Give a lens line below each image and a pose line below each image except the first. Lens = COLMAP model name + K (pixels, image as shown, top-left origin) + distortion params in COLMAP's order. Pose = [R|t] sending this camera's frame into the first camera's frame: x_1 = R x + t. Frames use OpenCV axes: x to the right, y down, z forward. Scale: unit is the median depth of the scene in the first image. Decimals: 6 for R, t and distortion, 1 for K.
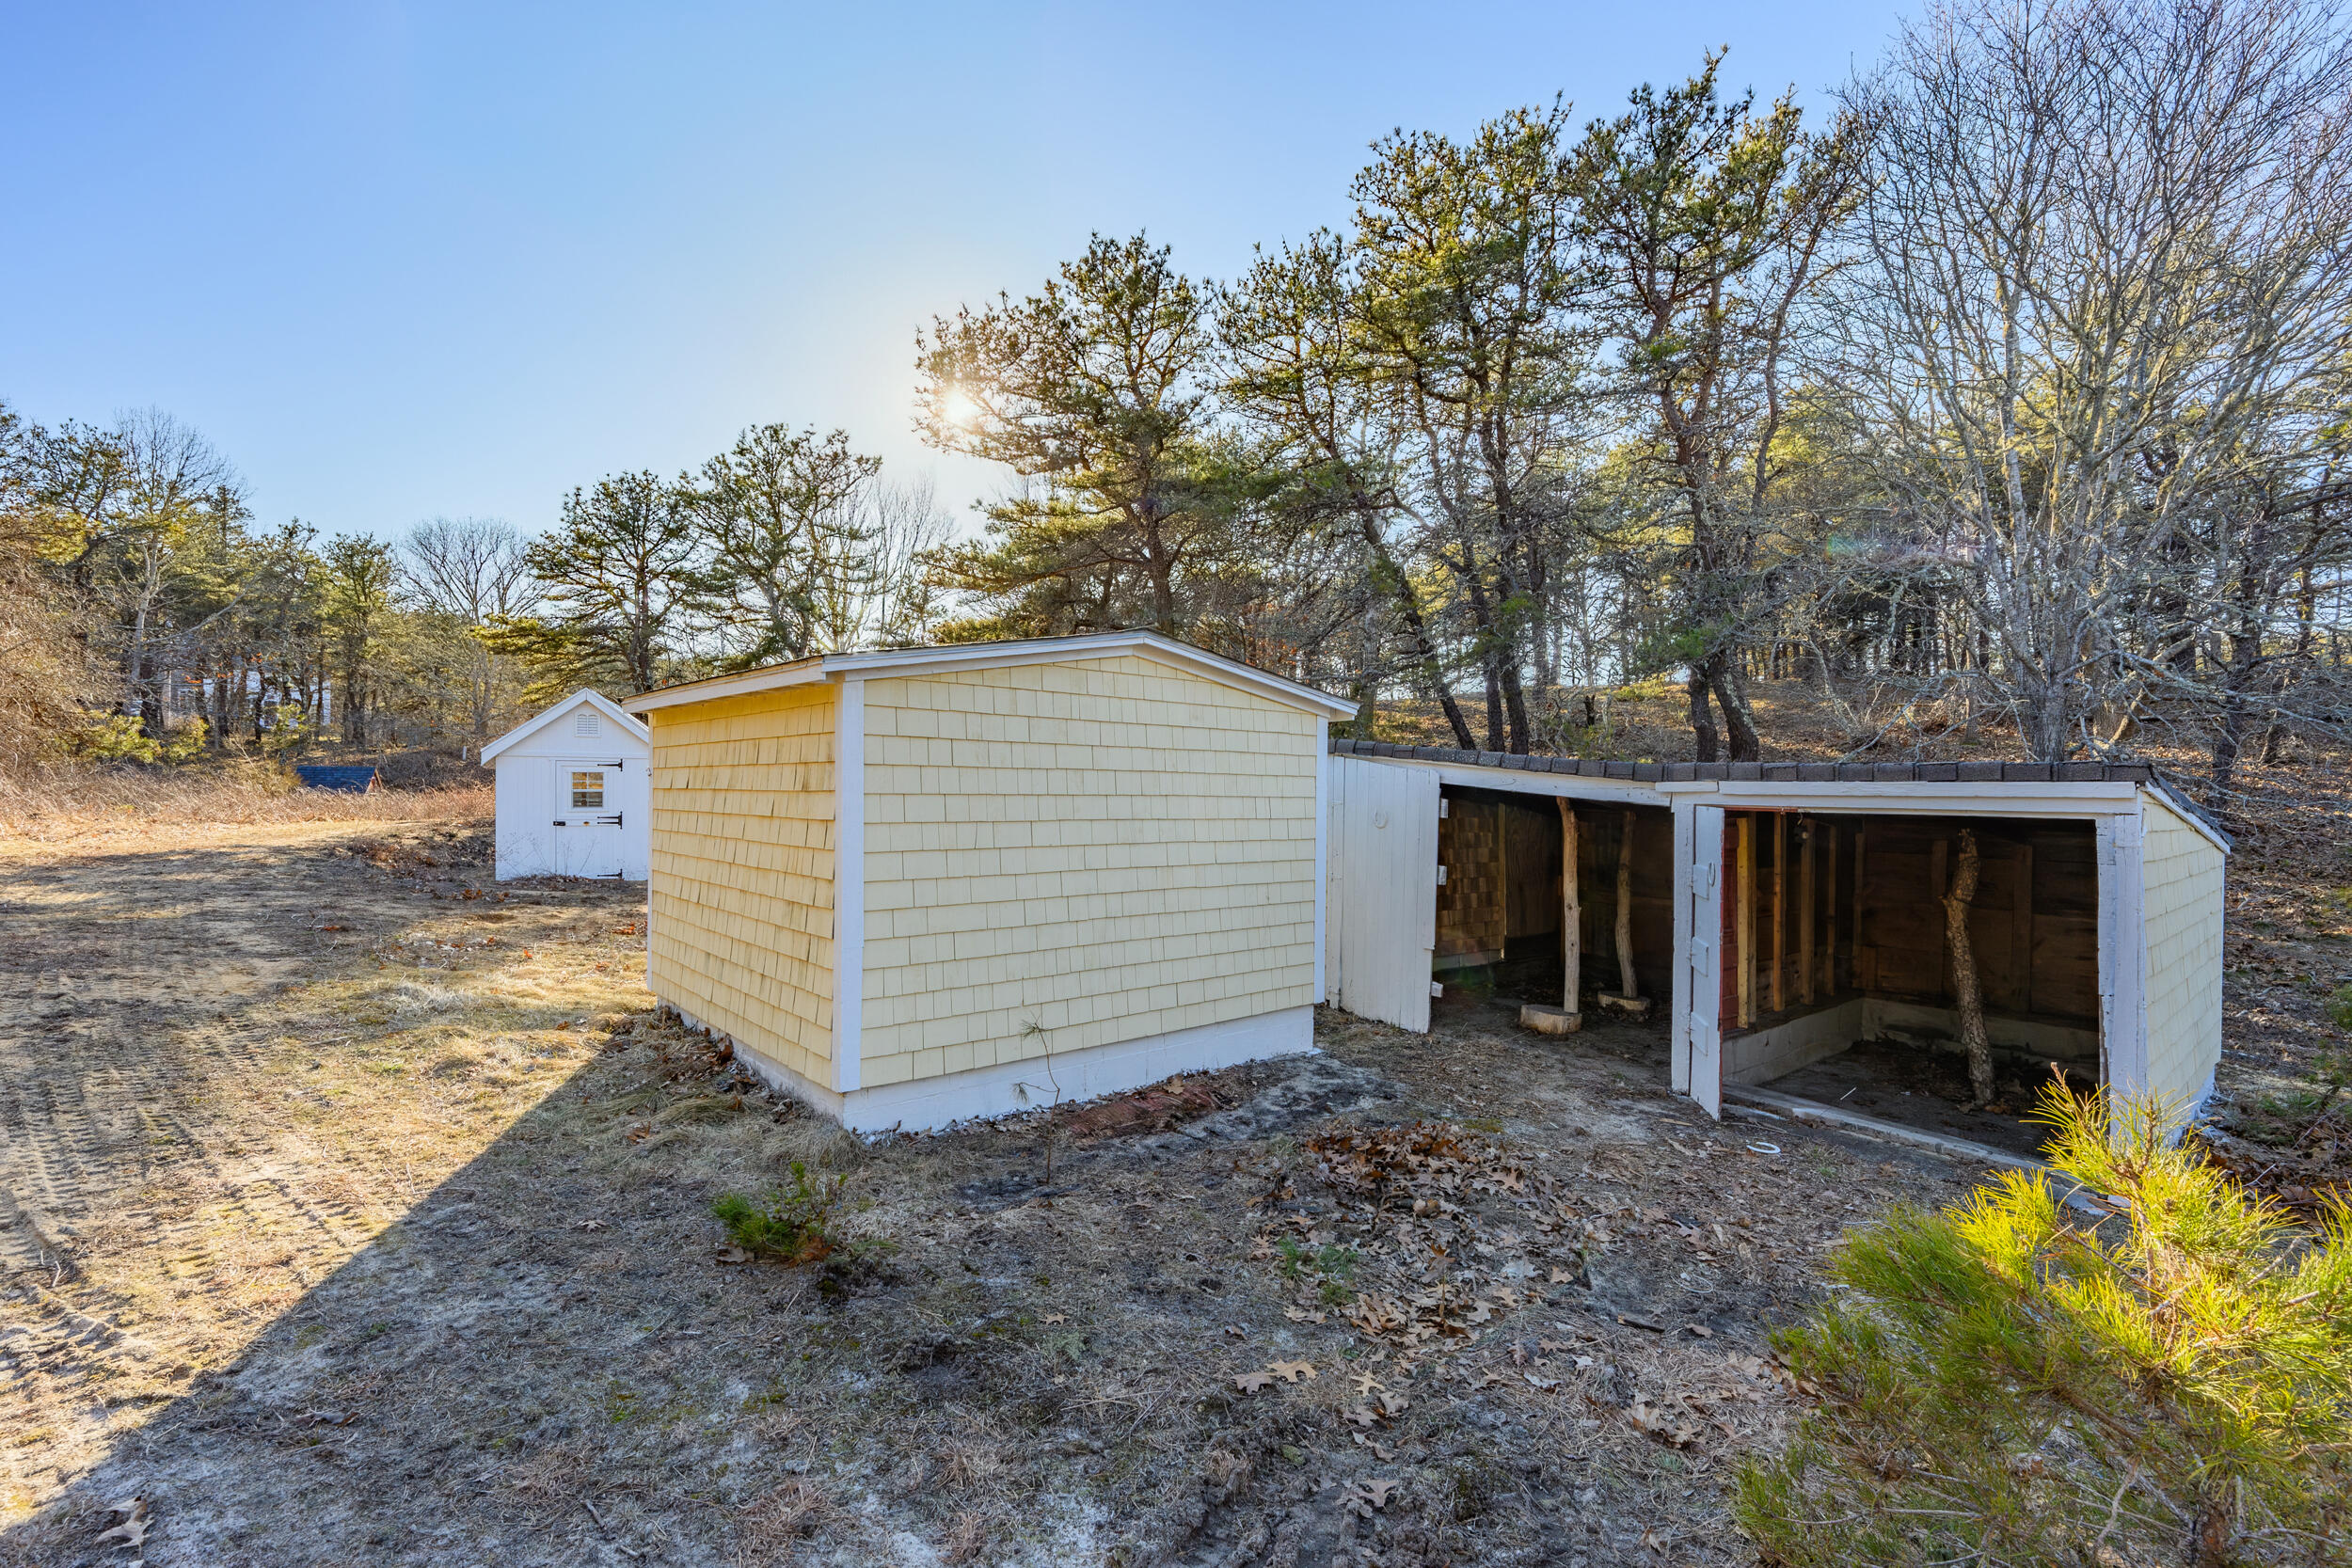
lens RADIAL K [[1034.4, 0, 1176.0], [0, 1034.4, 784.0], [0, 0, 1]] dist [0.000361, 0.000656]
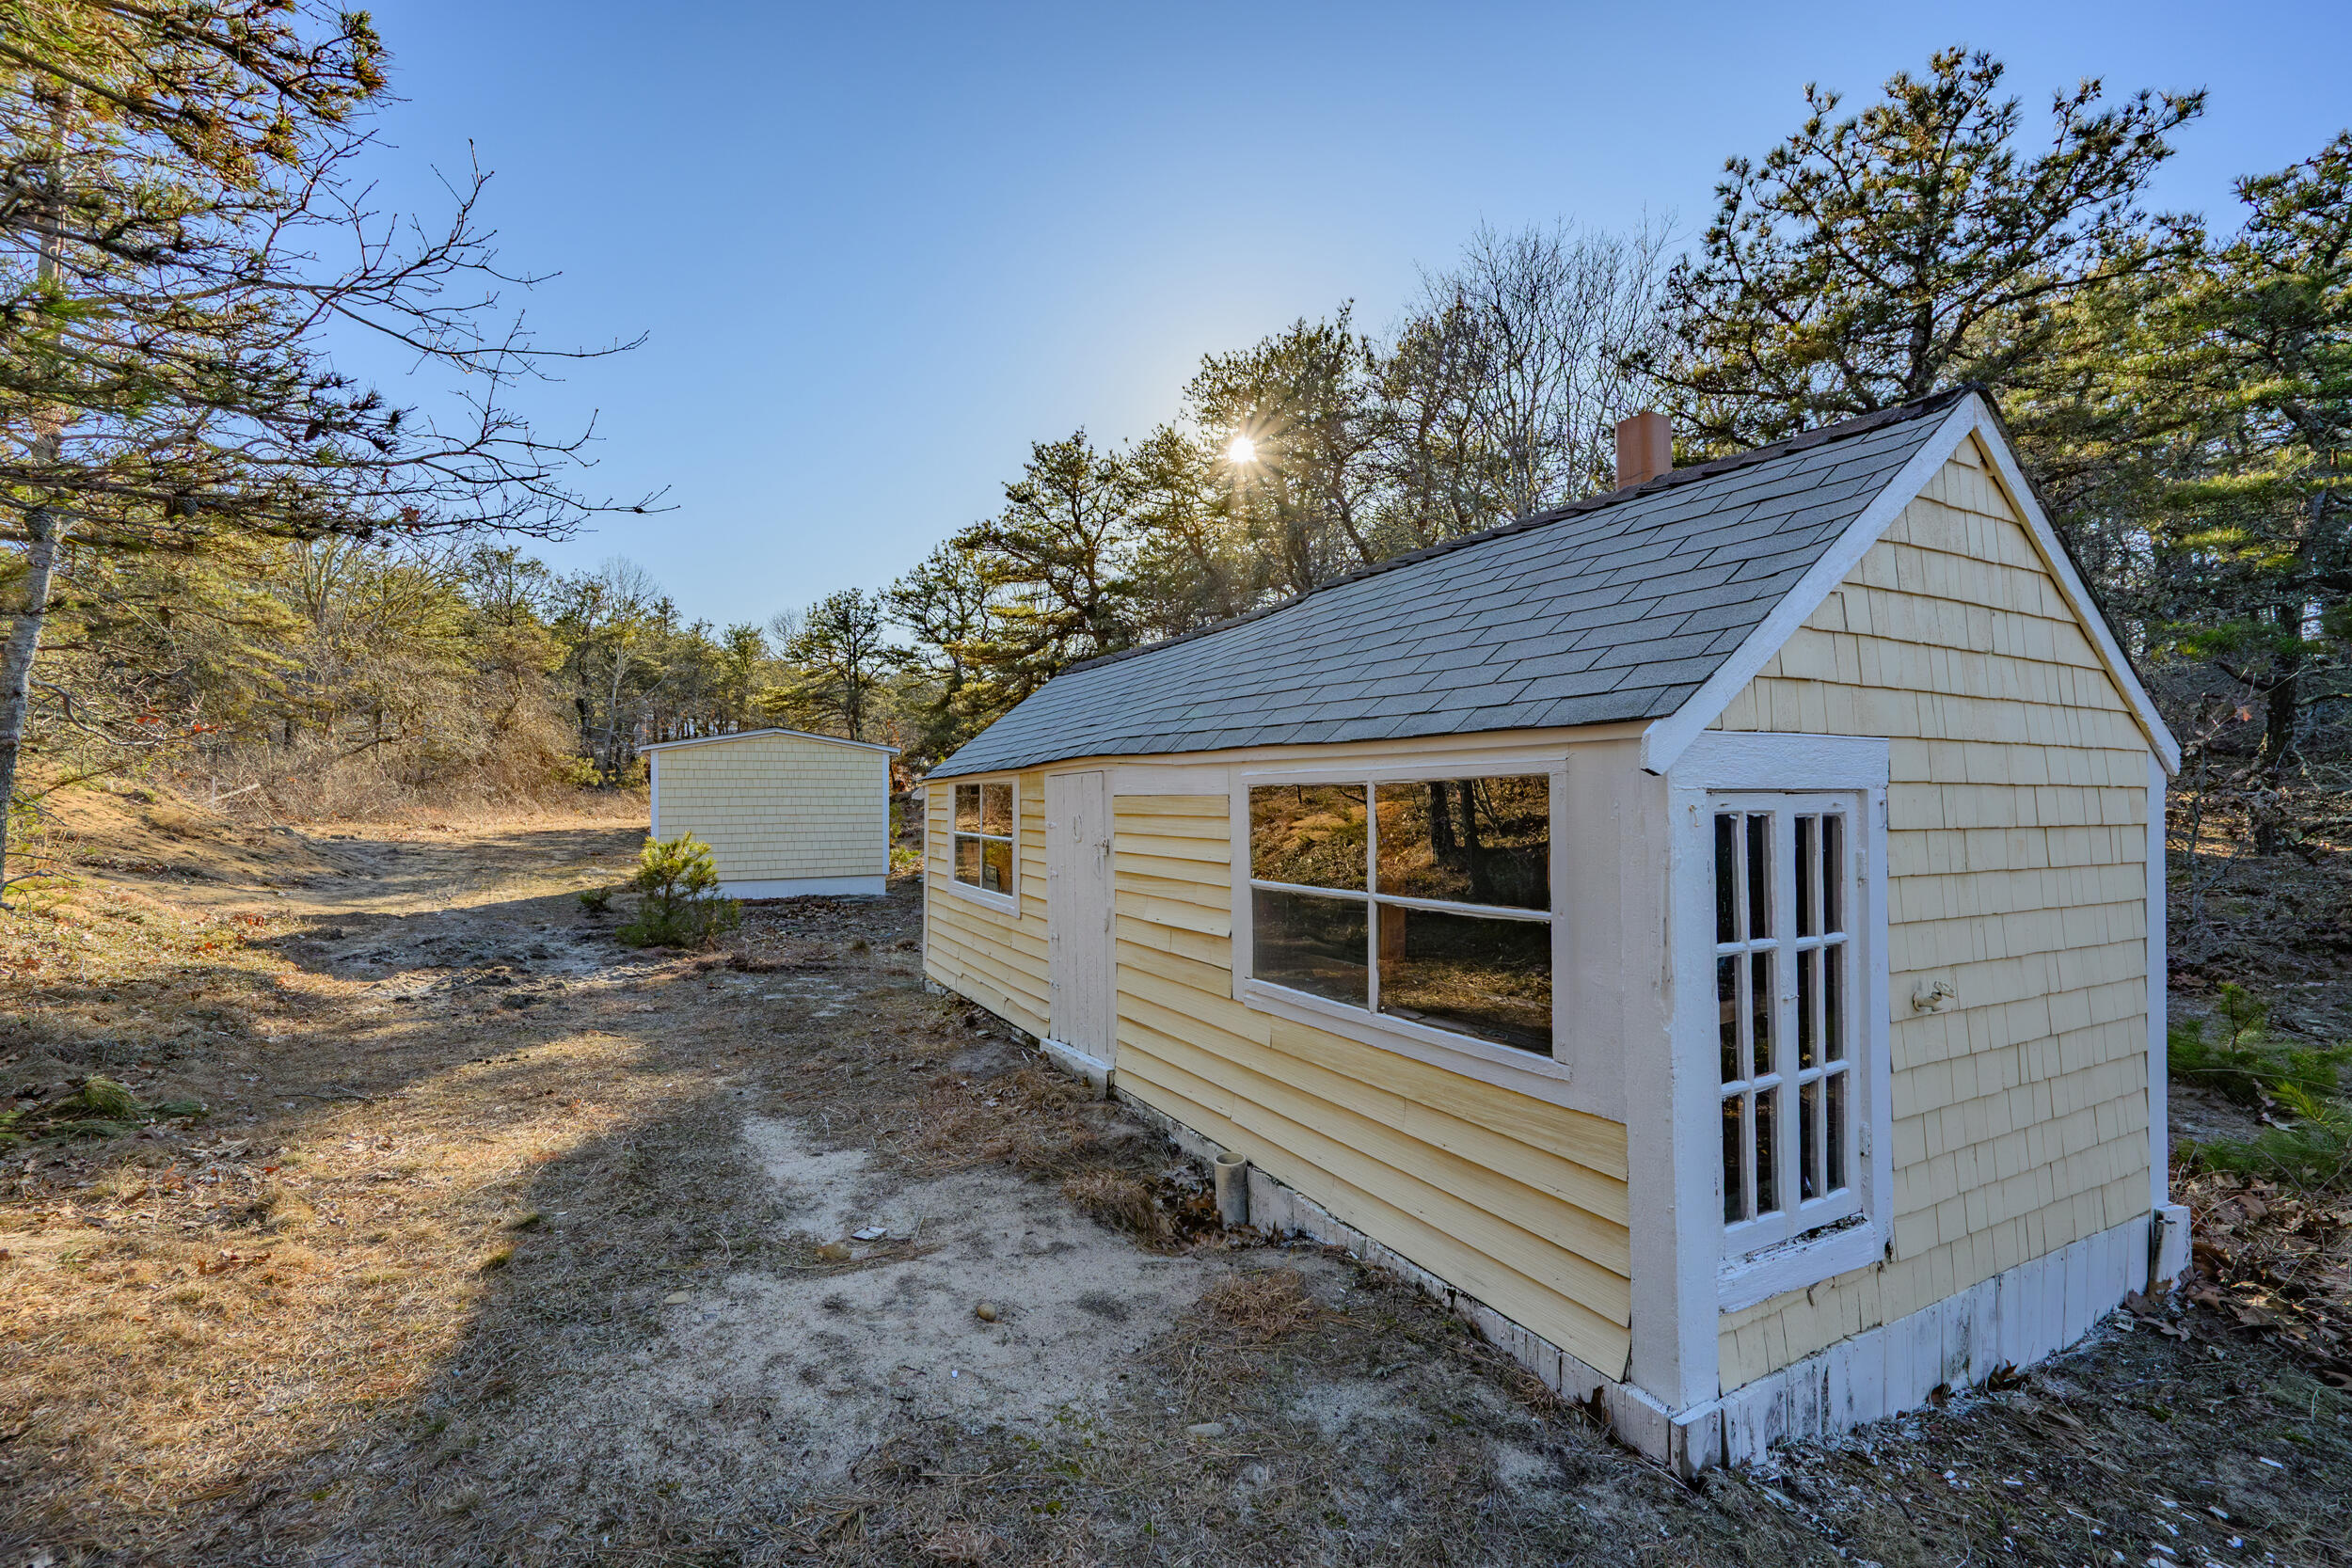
lens RADIAL K [[1034.4, 0, 1176.0], [0, 1034.4, 784.0], [0, 0, 1]] dist [0.000361, 0.000656]
pose [[0.950557, -0.020011, -0.309904, 0.273663], [0.015041, 0.999717, -0.018420, 0.014218], [0.310184, 0.012848, 0.950590, -0.200894]]
